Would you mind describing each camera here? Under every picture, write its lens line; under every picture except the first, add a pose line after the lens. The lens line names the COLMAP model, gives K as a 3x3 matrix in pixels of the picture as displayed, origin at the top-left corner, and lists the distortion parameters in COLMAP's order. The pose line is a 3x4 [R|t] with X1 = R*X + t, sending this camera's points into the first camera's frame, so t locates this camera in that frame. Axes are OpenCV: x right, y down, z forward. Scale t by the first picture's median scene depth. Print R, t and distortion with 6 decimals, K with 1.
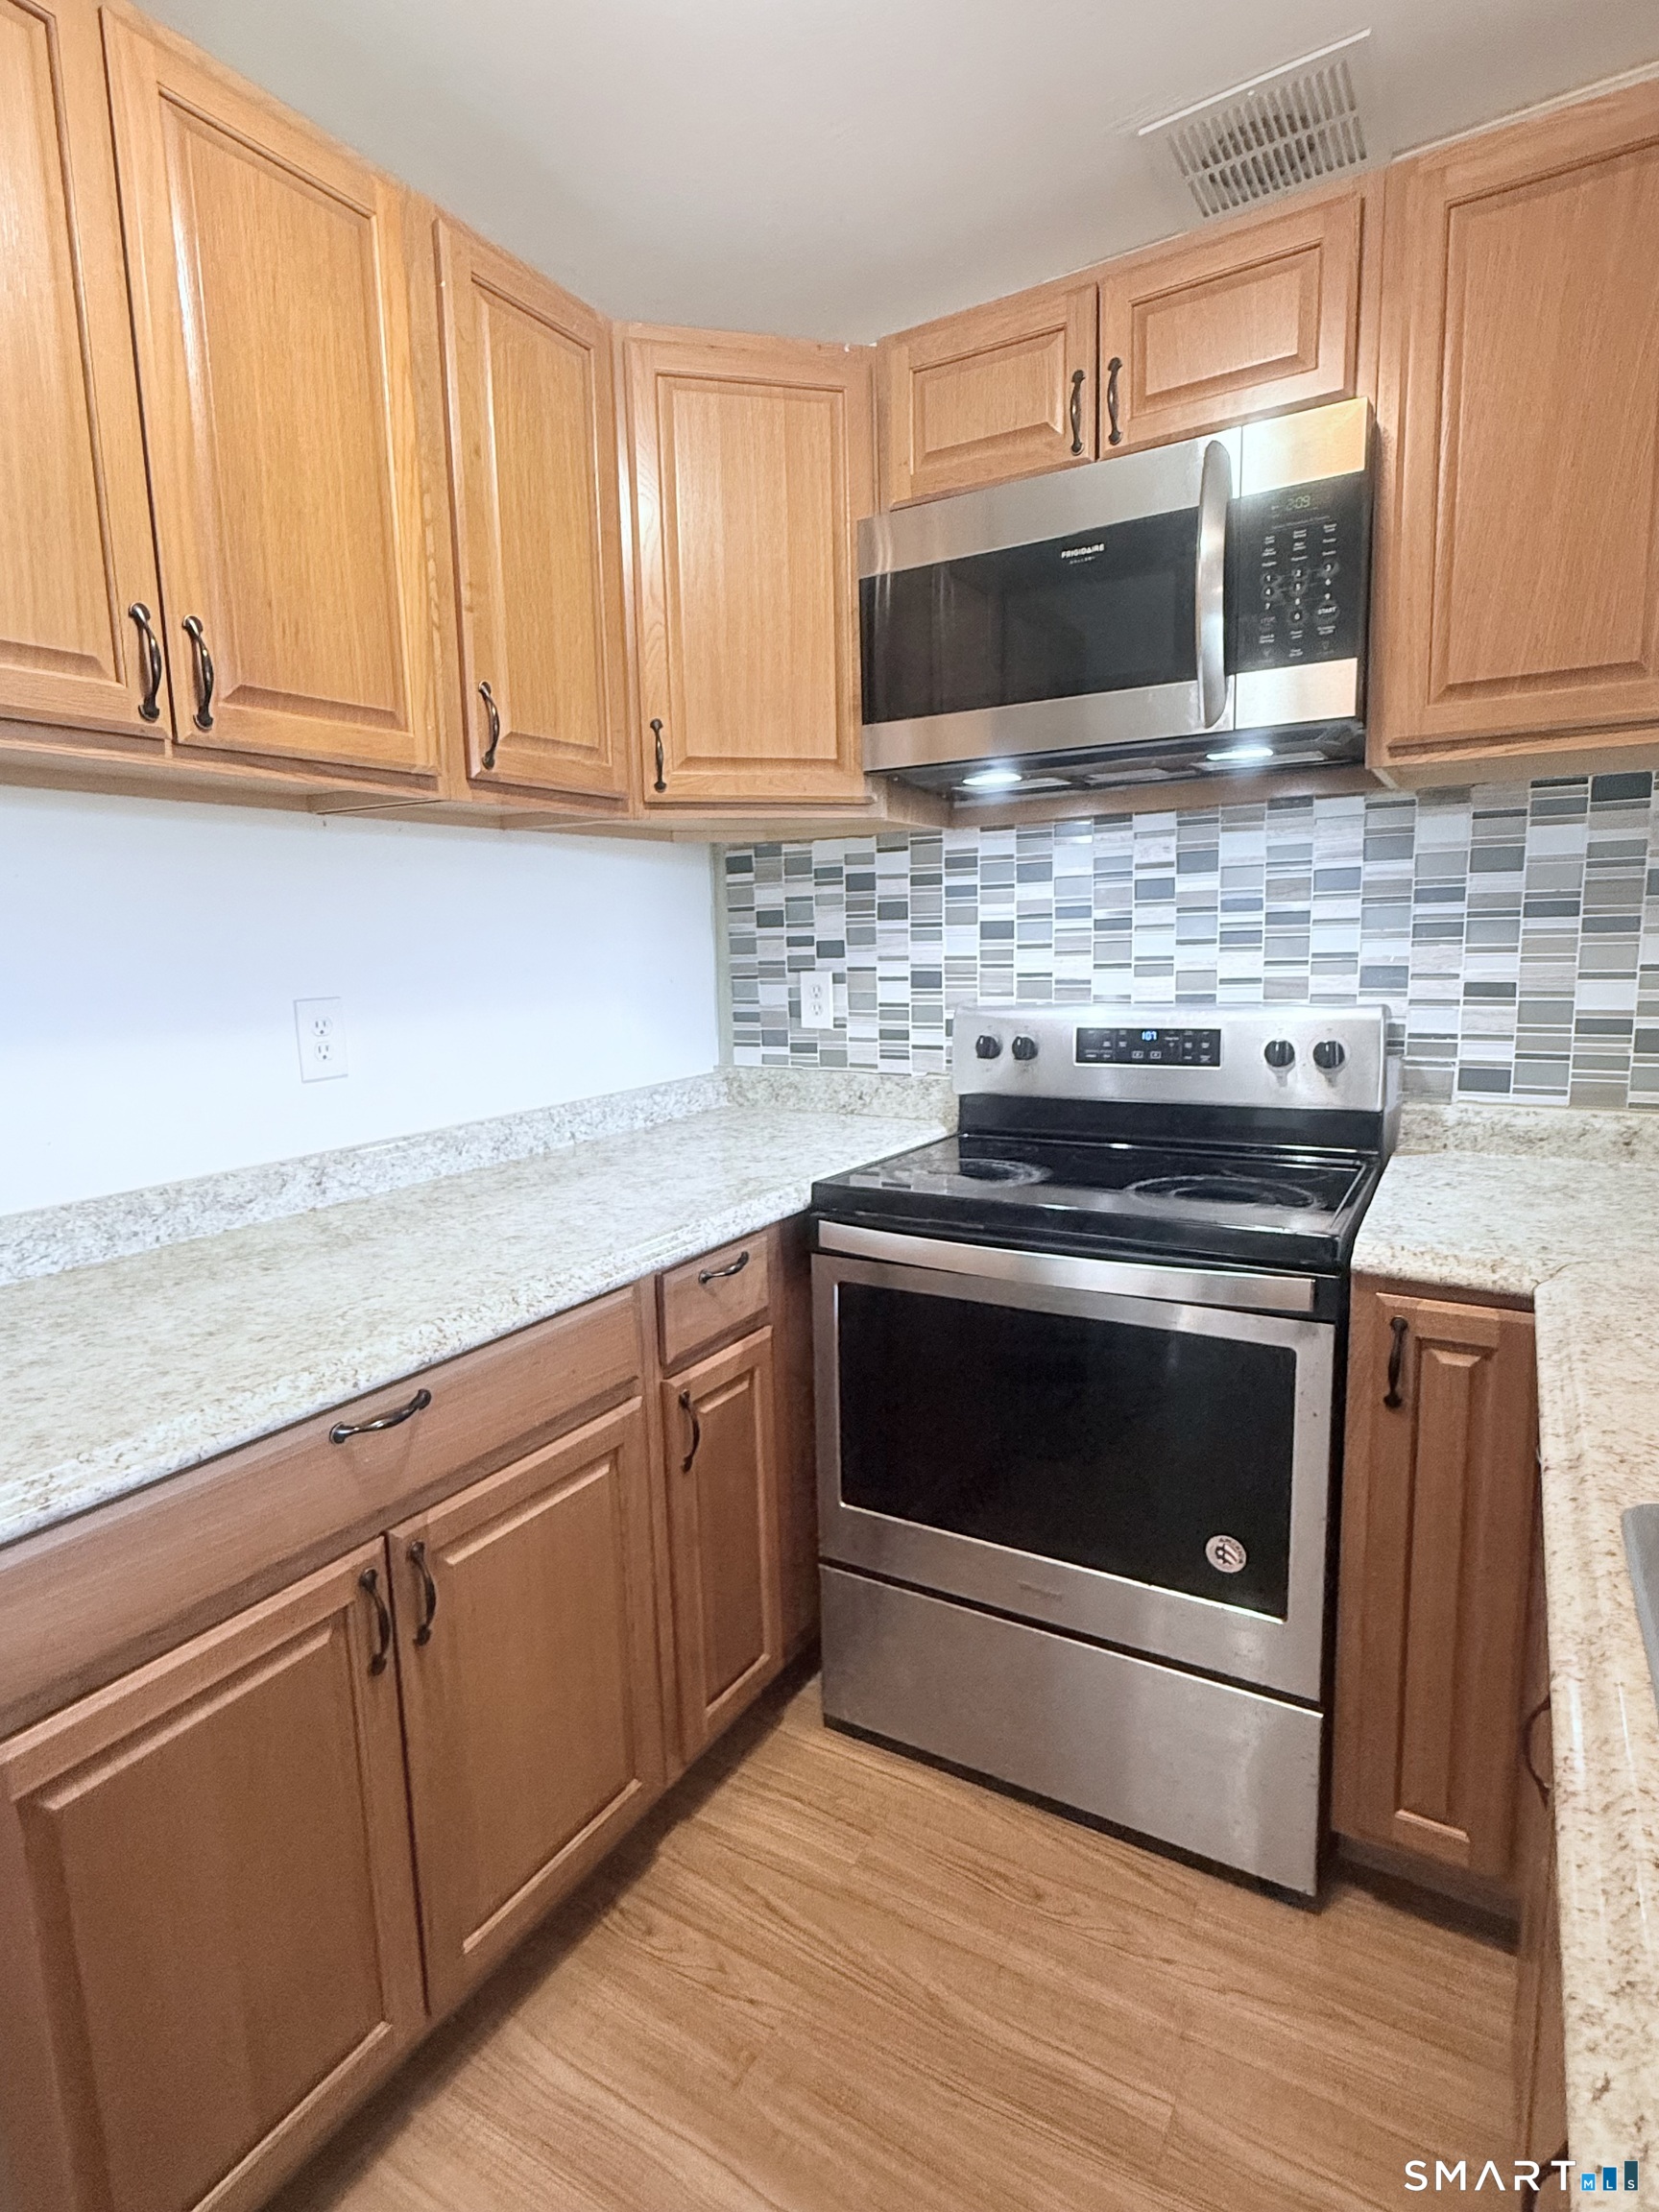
lens RADIAL K [[1194.8, 0, 834.5], [0, 1194.8, 1118.1], [0, 0, 1]] dist [0.002918, -0.001035]
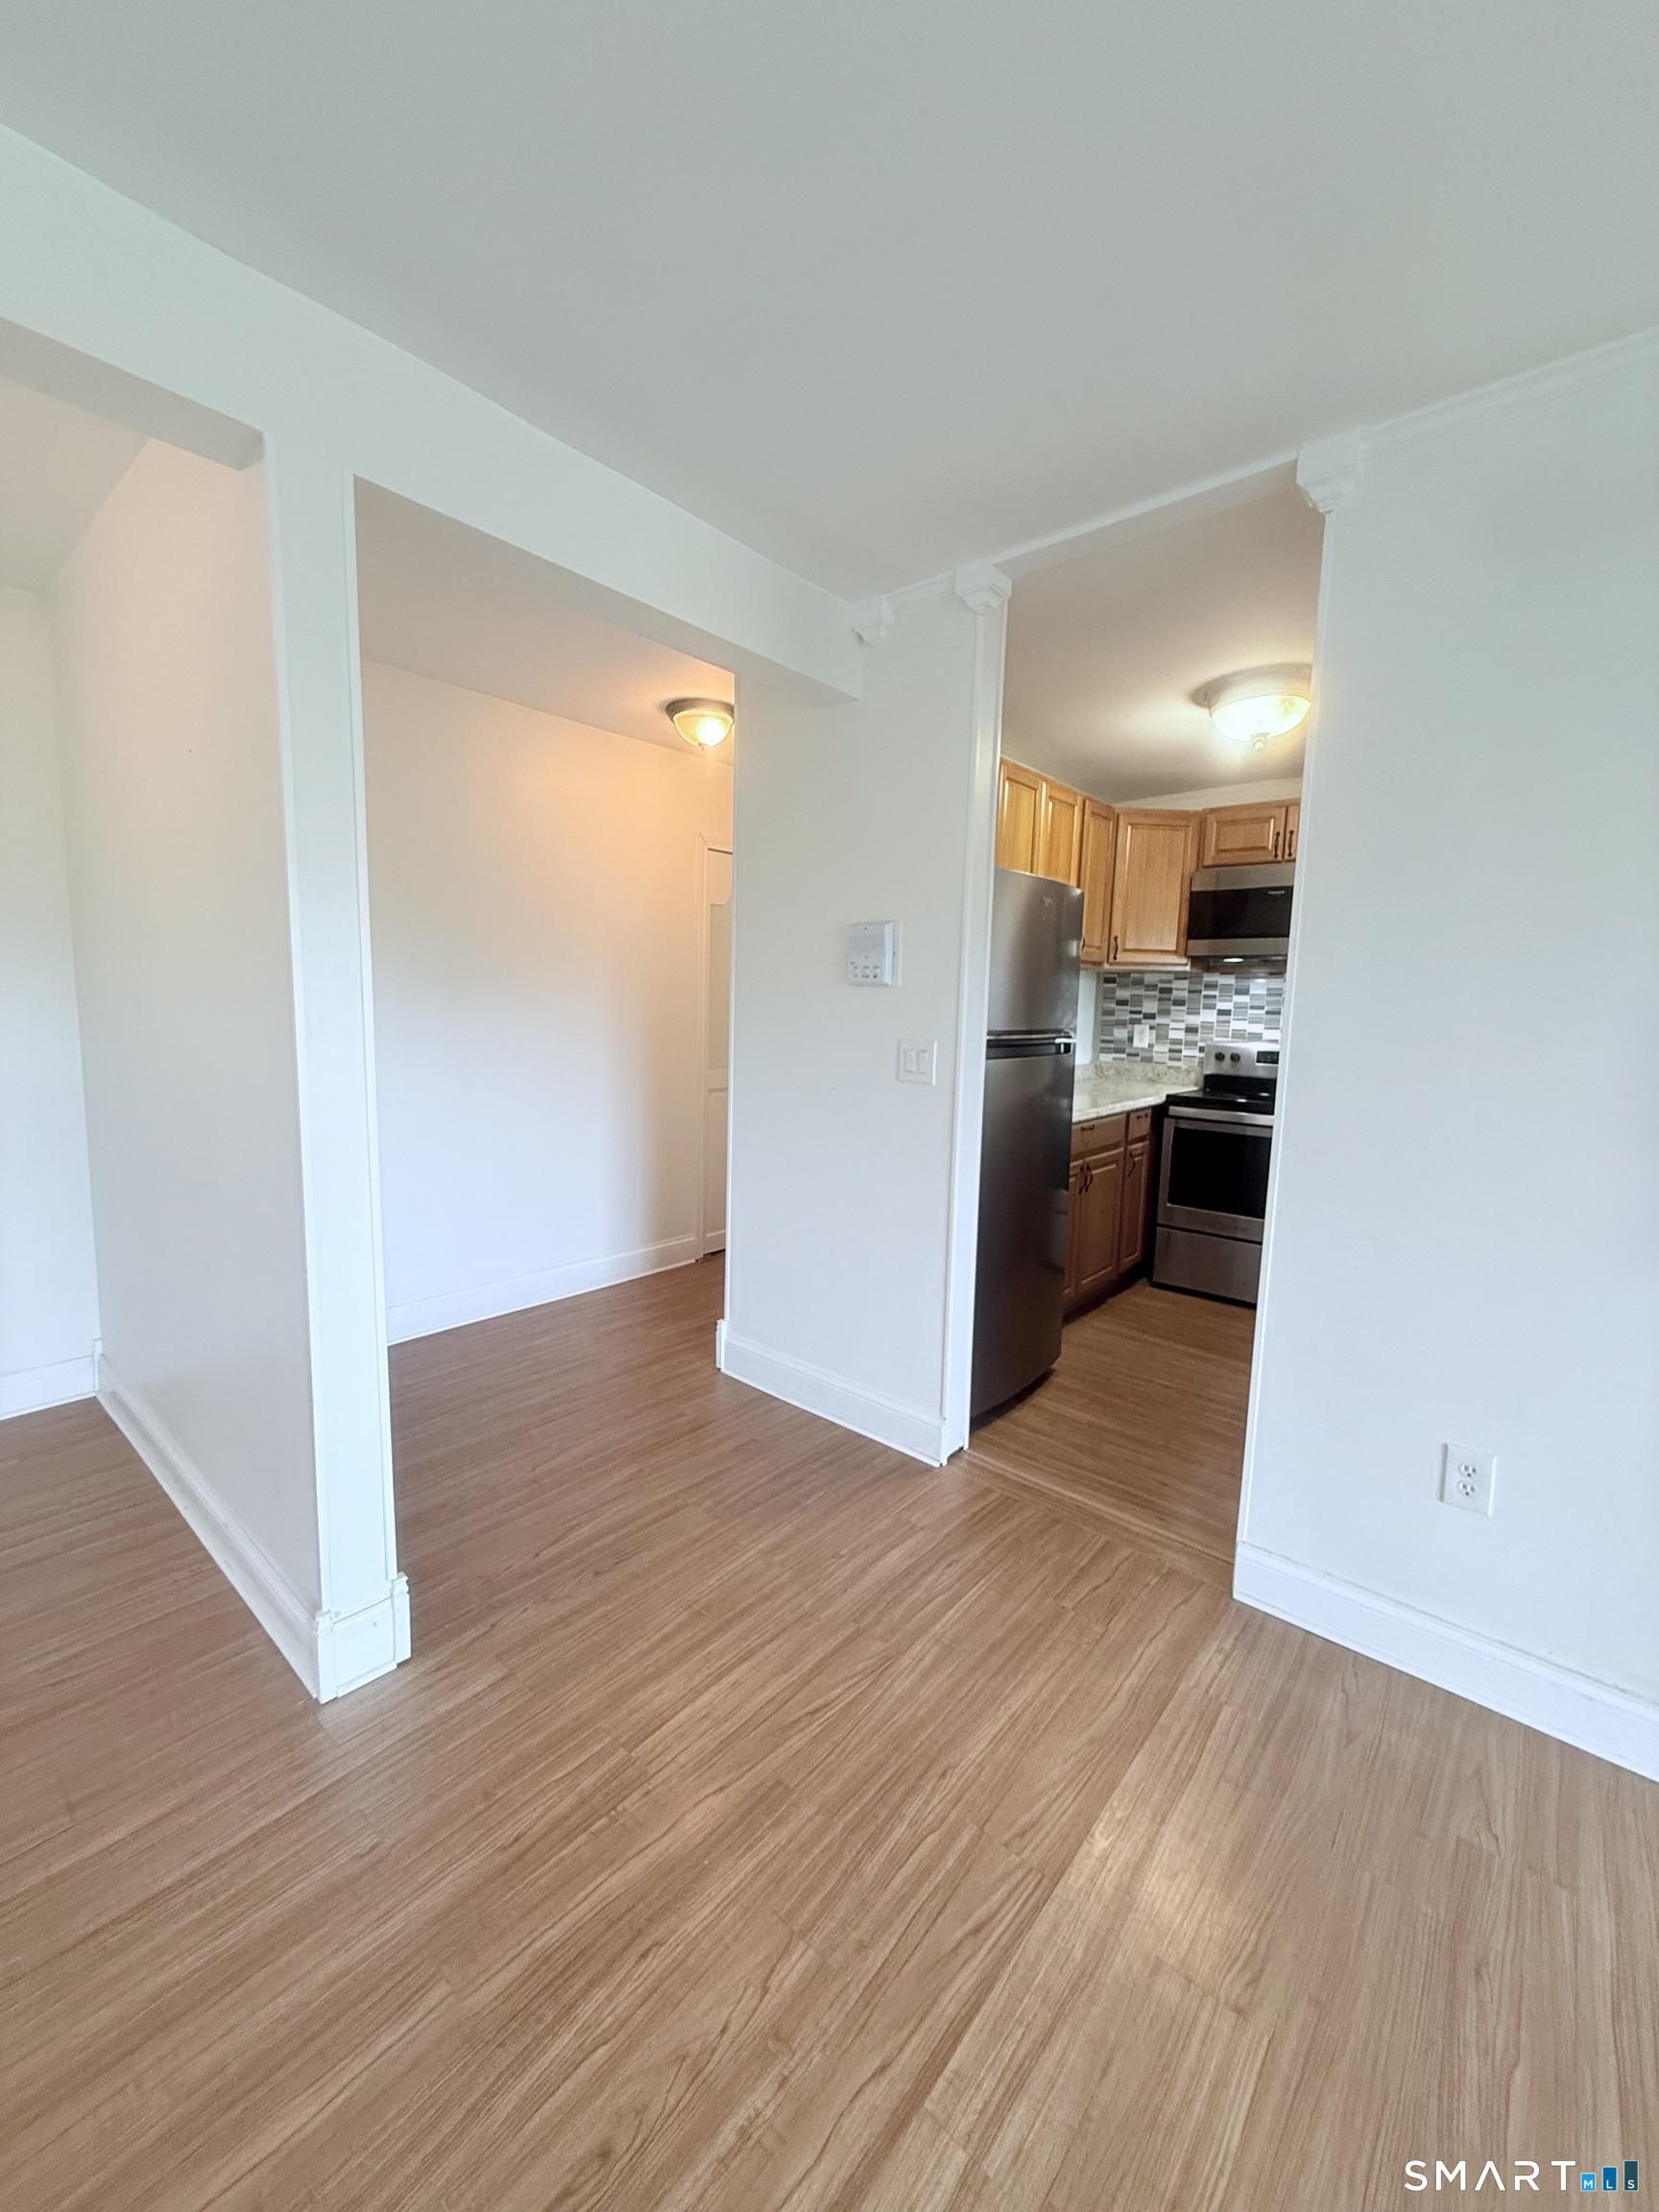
lens RADIAL K [[913.1, 0, 842.3], [0, 913.1, 1112.9], [0, 0, 1]] dist [0.003189, -0.000013]
pose [[0.986610, 0.068320, -0.148100, -0.358549], [-0.072095, 0.997192, -0.020263, 0.154584], [0.146300, 0.030669, 0.988765, -1.039886]]
